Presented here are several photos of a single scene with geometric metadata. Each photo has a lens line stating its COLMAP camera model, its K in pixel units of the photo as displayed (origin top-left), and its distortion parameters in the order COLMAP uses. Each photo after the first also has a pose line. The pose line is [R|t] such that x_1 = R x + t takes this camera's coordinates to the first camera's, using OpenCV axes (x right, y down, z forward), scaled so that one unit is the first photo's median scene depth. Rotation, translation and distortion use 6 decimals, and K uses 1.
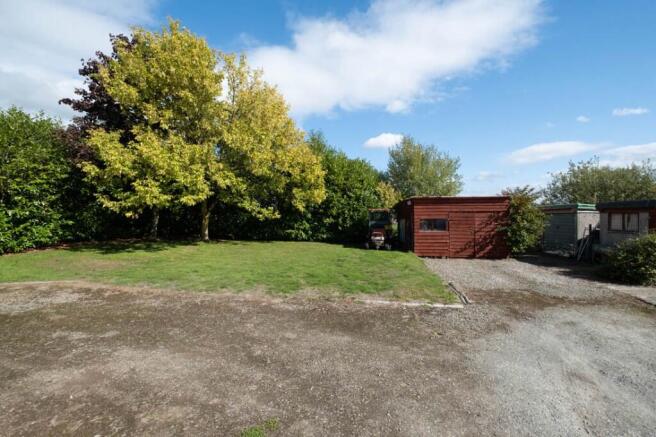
lens RADIAL K [[281.1, 0, 328.0], [0, 281.1, 218.5], [0, 0, 1]] dist [-0.002564, -0.000037]
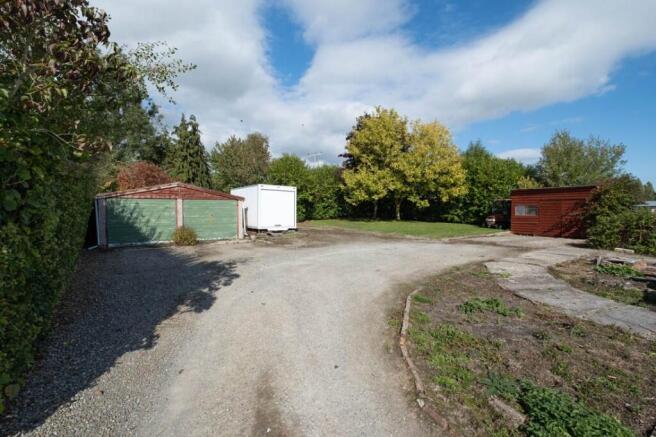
lens RADIAL K [[281.1, 0, 328.0], [0, 281.1, 218.5], [0, 0, 1]] dist [-0.002564, -0.000037]
pose [[0.644189, 0.027182, -0.764383, 0.795366], [-0.009783, 0.999579, 0.027301, 0.034322], [0.764804, -0.010109, 0.644184, -0.579221]]
